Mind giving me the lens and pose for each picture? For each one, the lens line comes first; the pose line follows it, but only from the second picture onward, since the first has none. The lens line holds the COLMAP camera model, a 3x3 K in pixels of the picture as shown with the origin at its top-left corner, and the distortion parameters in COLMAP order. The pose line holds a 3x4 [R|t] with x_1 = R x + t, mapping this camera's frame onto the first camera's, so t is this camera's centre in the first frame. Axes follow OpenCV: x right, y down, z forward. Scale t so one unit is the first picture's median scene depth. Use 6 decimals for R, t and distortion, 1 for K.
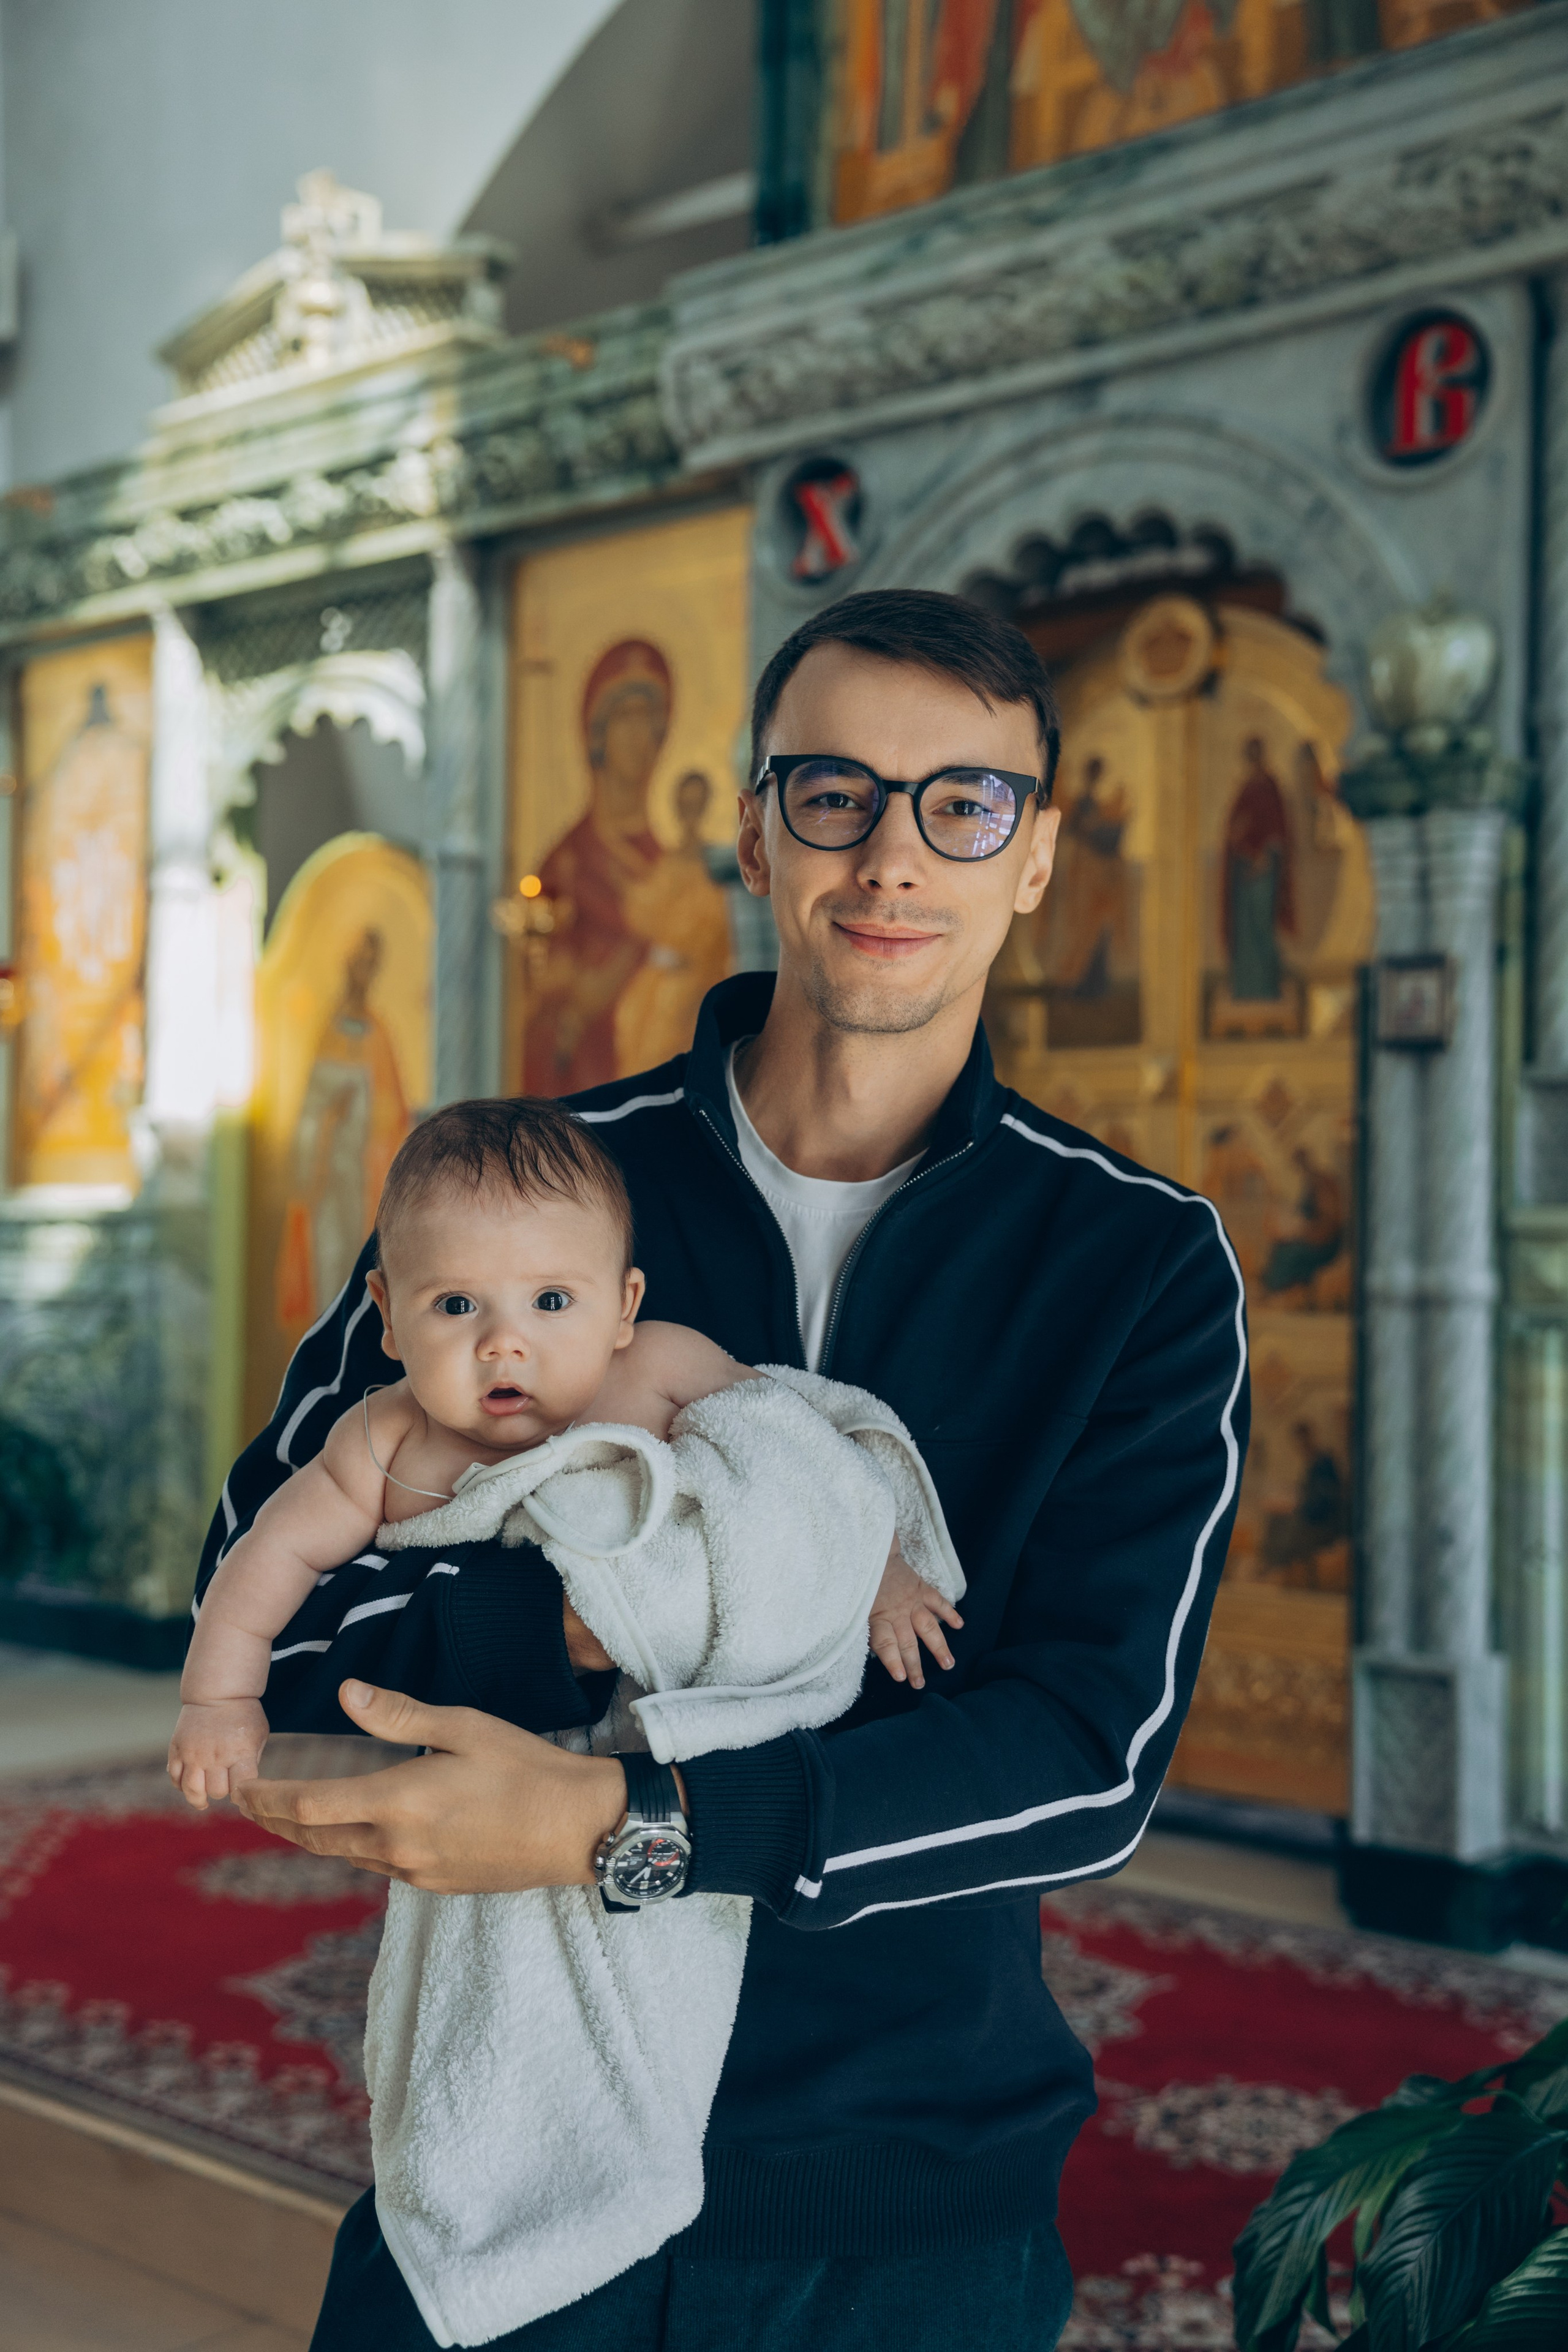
lens RADIAL K [[2807.9, 0, 773.4], [0, 2807.9, 1171.5], [0, 0, 1]] dist [0.099574, 0.000000]
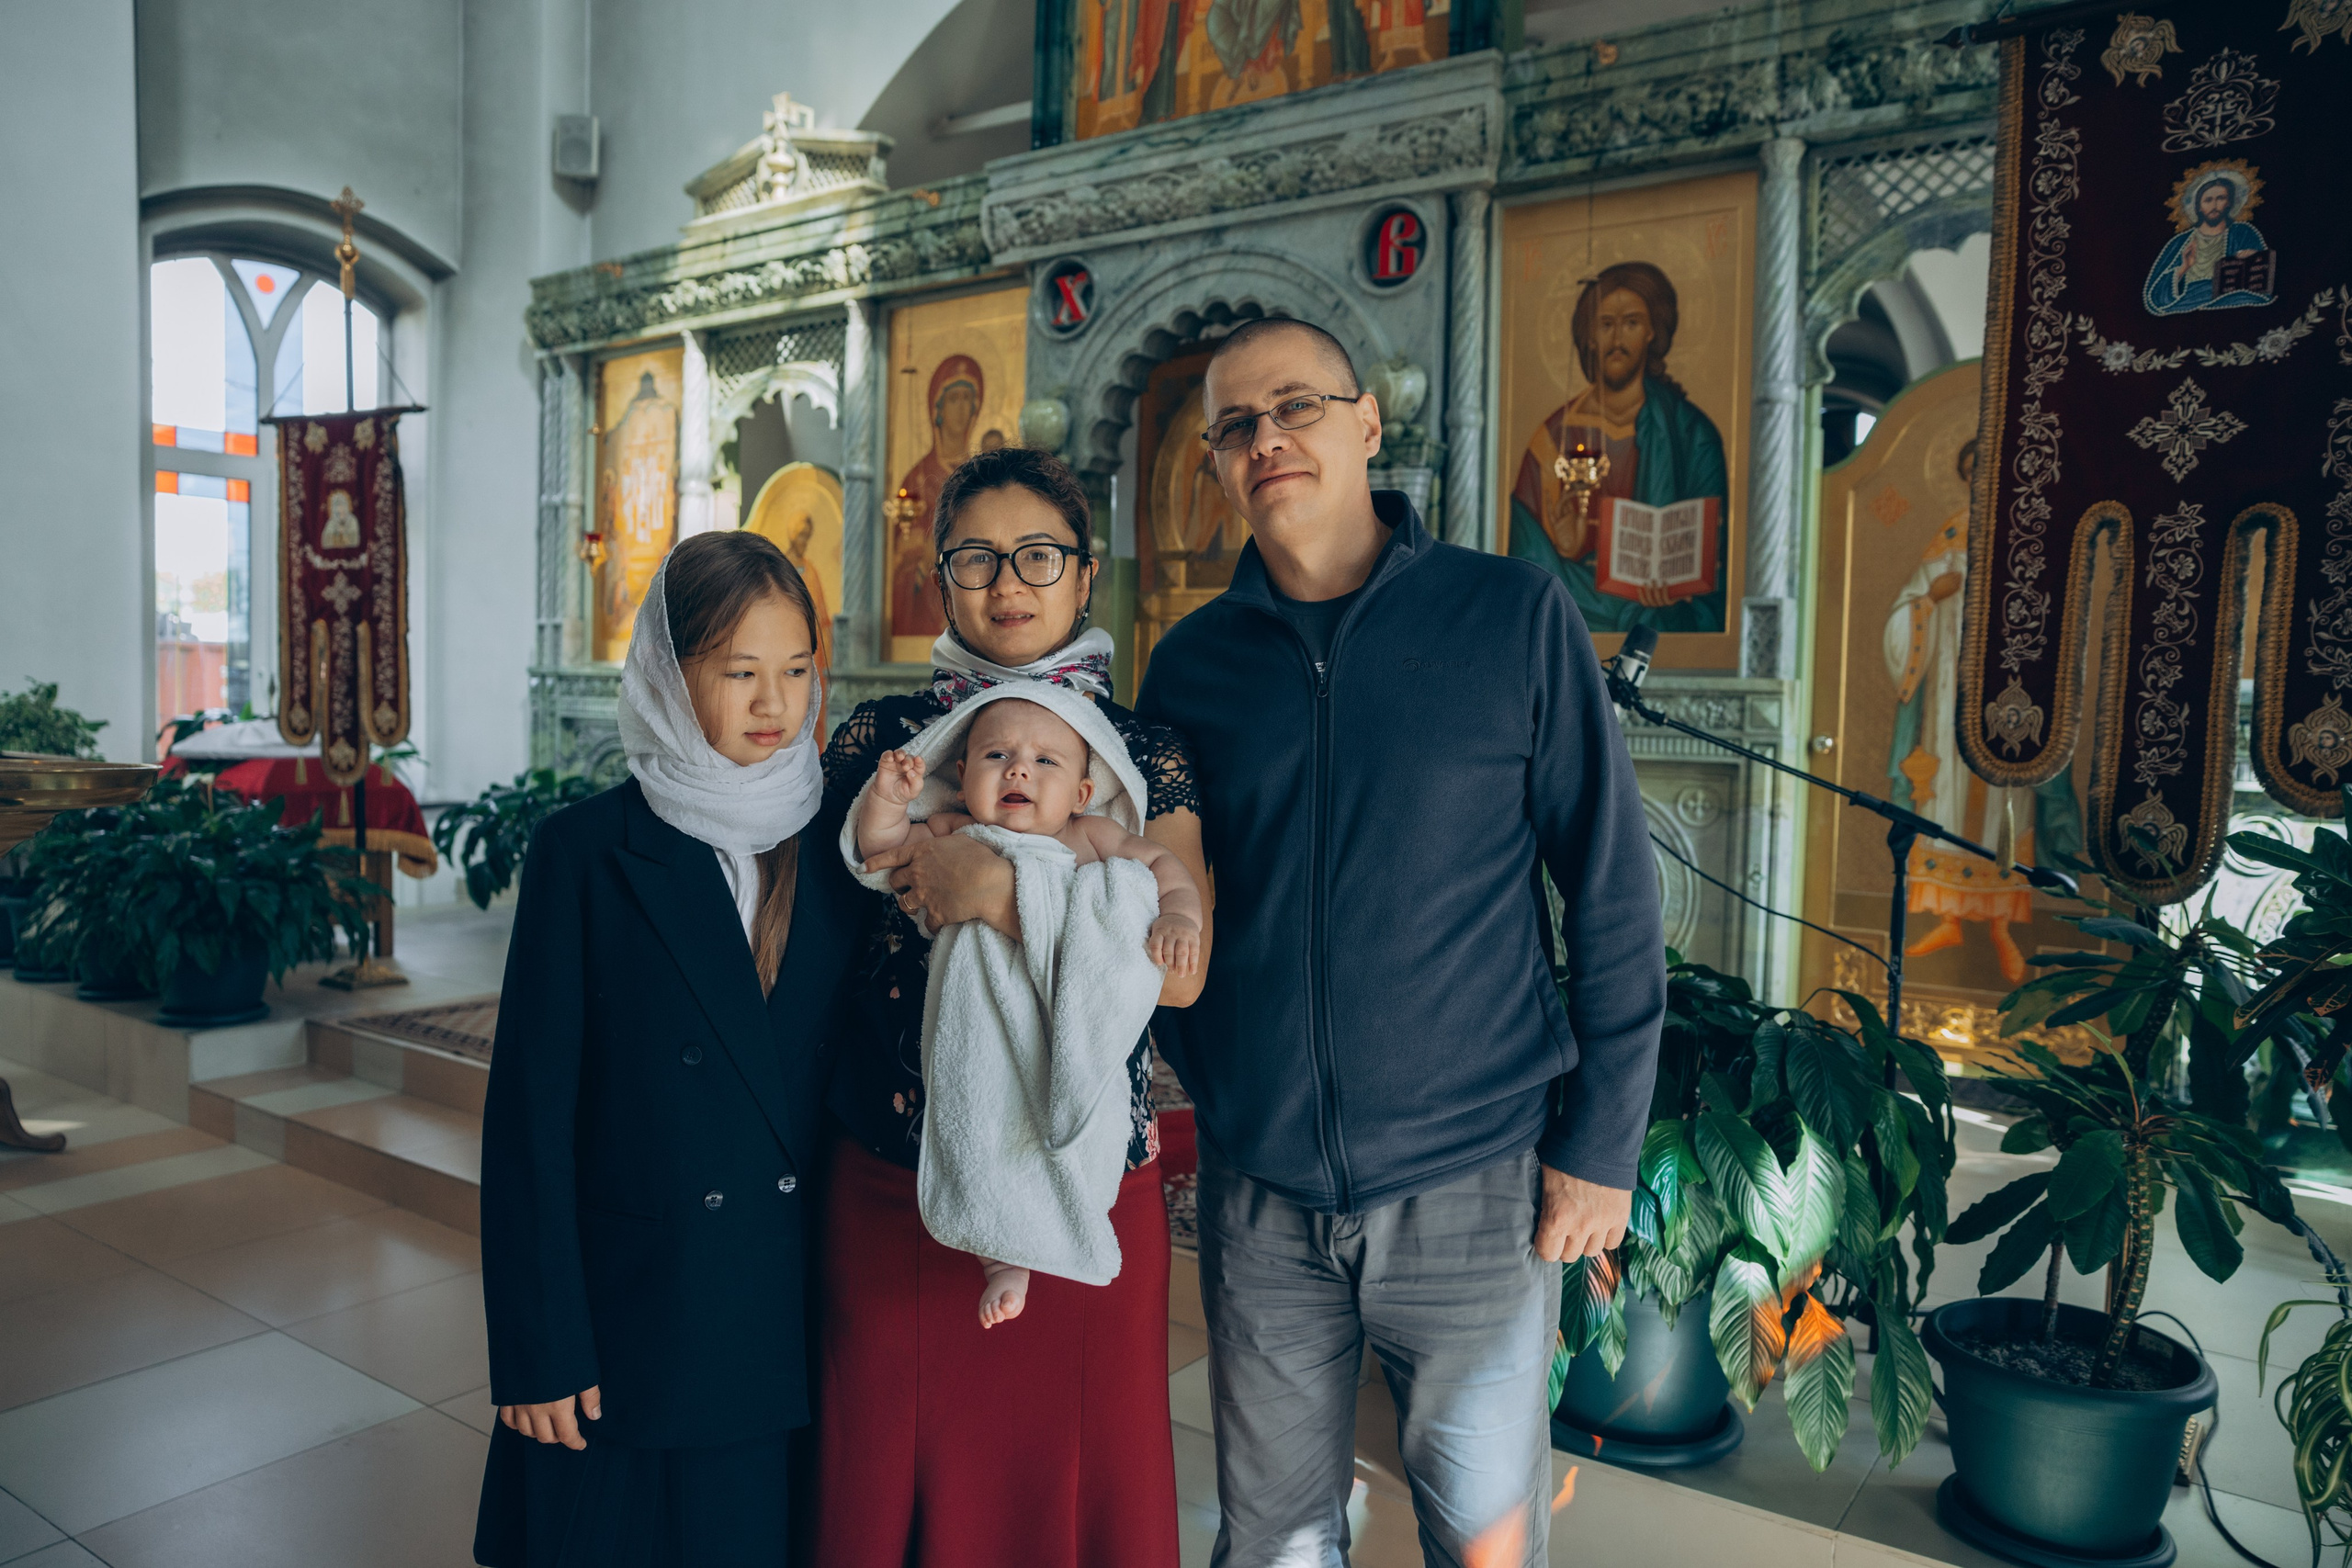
lens RADIAL K [[1666.5, 0, 1184.9], [0, 1666.5, 779.1], [0, 0, 1]] dist [-0.097276, 0.071406]
pose [[0.993107, 0.006326, 0.117039, -0.033438], [-0.014258, 0.997647, 0.067060, 0.009102], [-0.116339, -0.068267, 0.990861, -0.096427]]
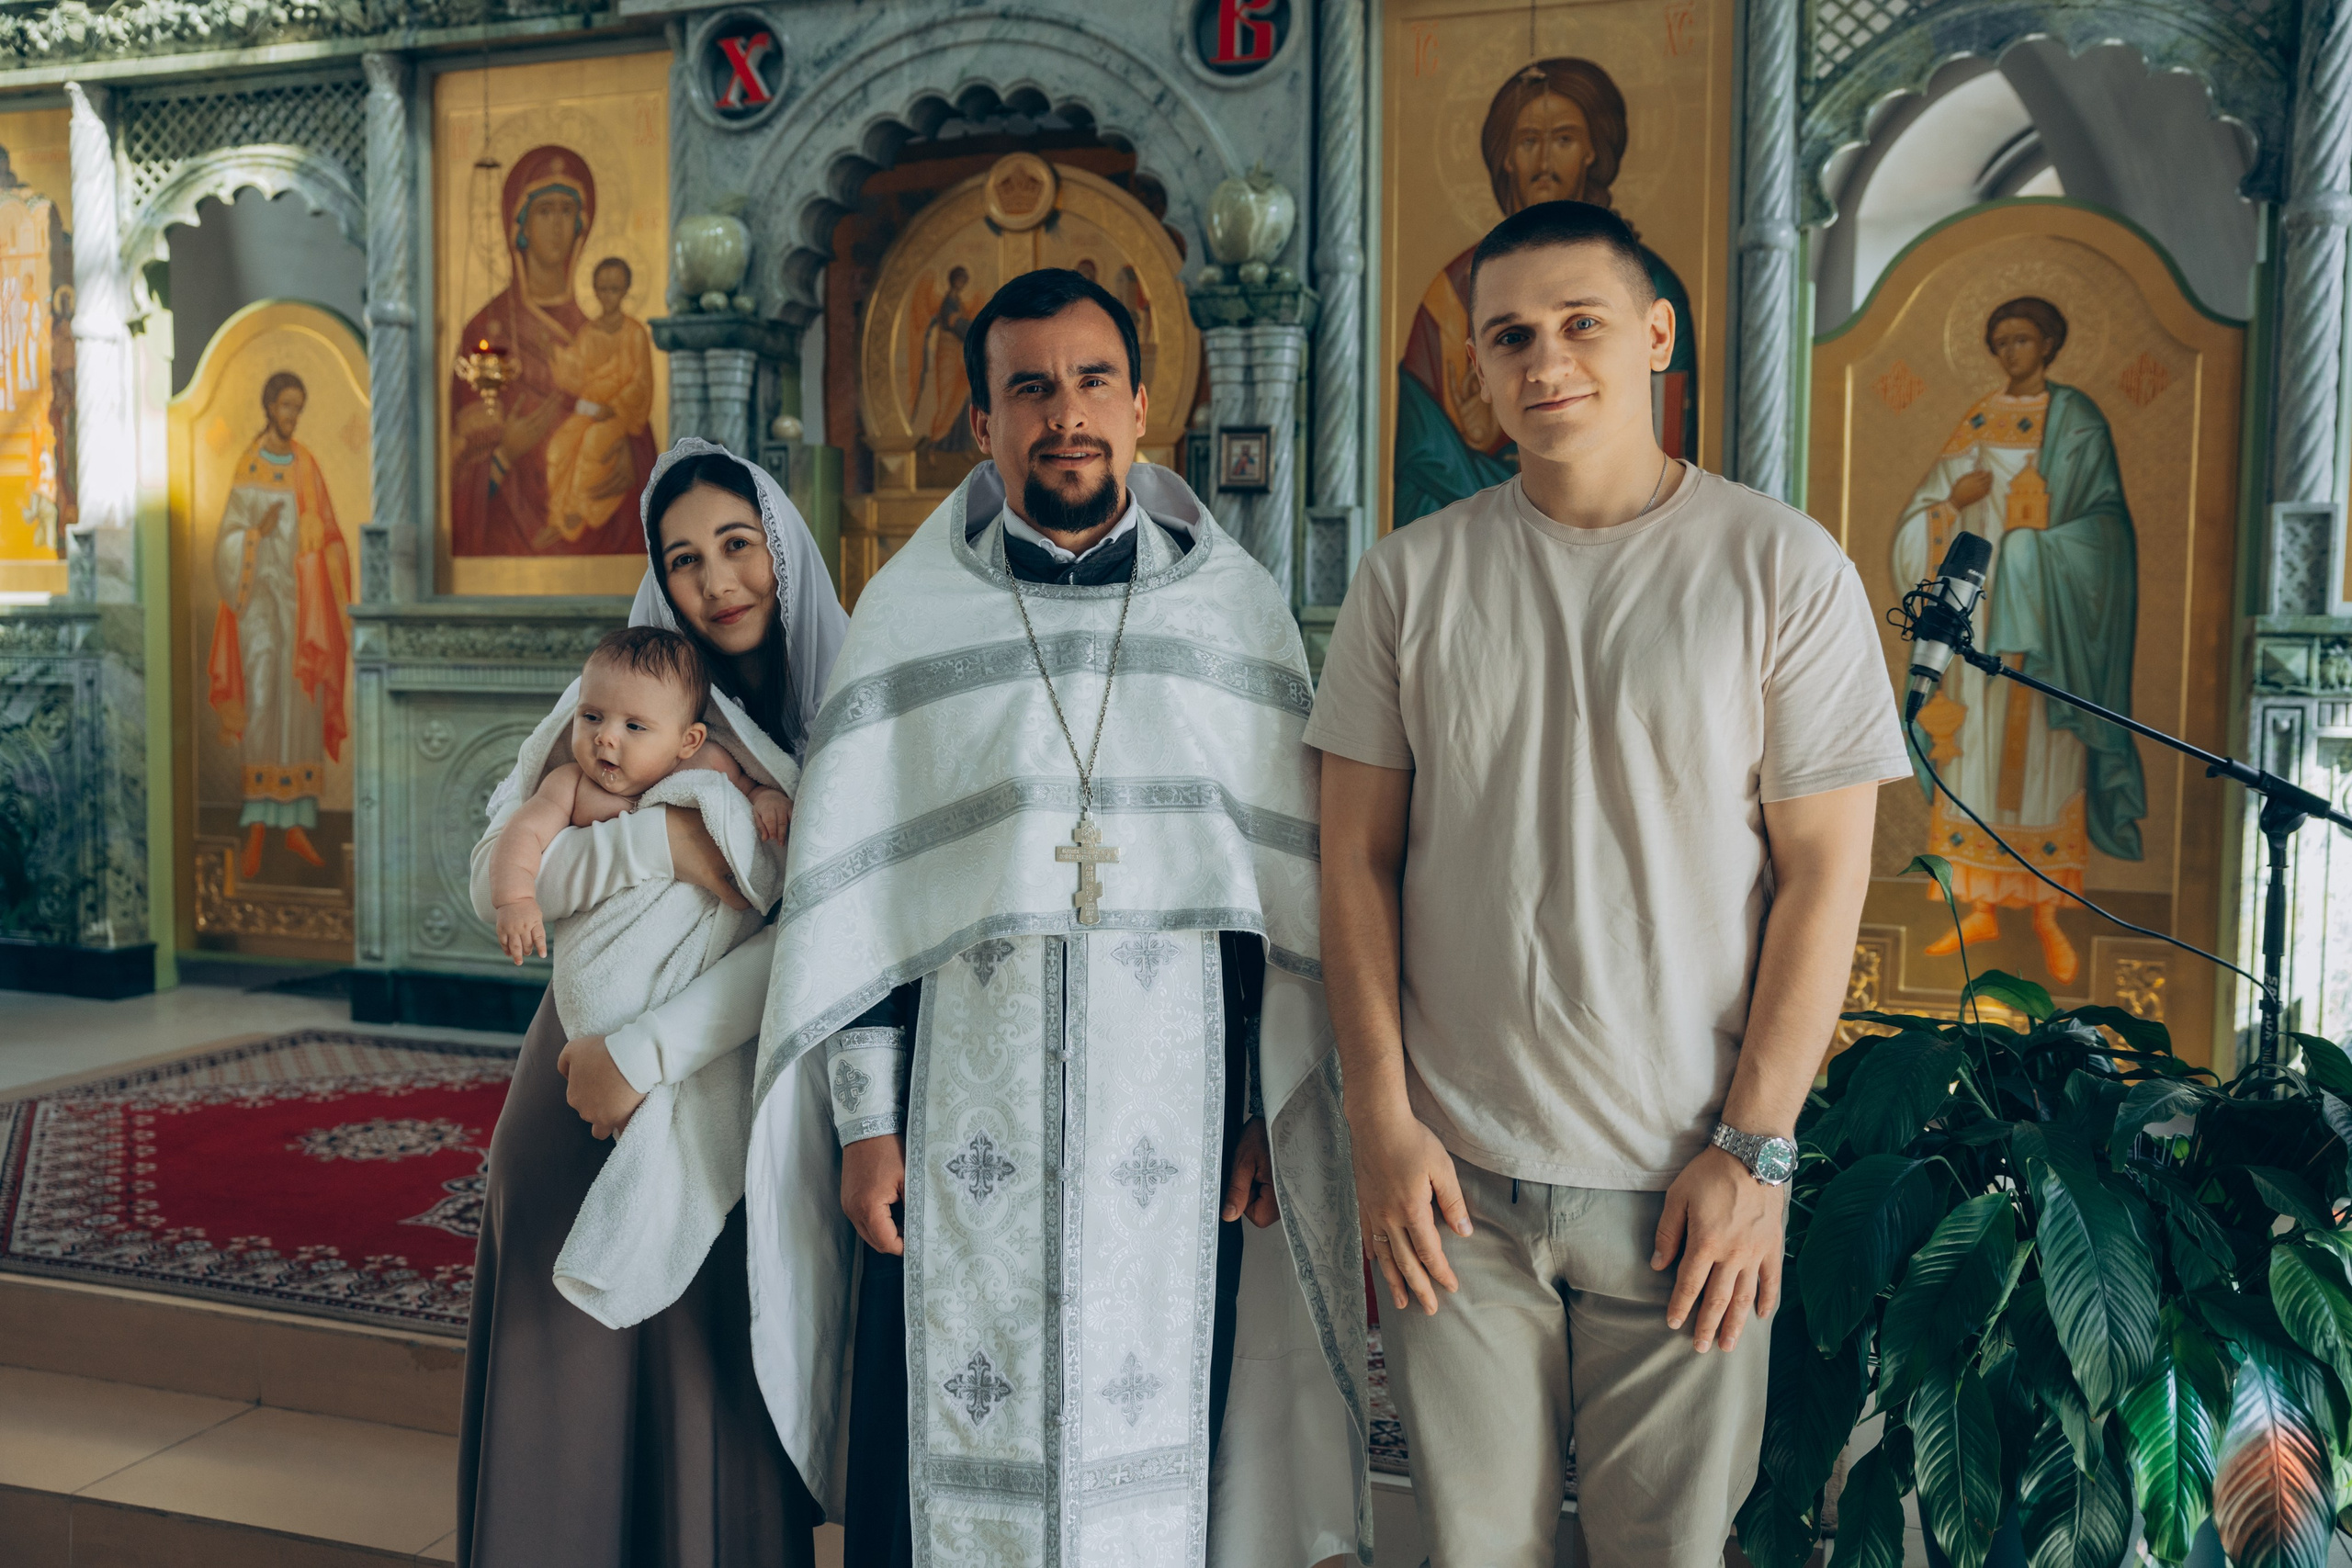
lens RADIAL K [[2074.4, 0, 1168.6], [0, 2074.4, 774.1], [0, 0, 1]] dist [-0.024061, 0.064633]
pose [[0.922662, -0.024110, 0.384855, -0.181998], [-0.007716, 0.996689, 0.080937, 0.011518], [-0.385533, -0.077647, 0.919421, 0.041760]]
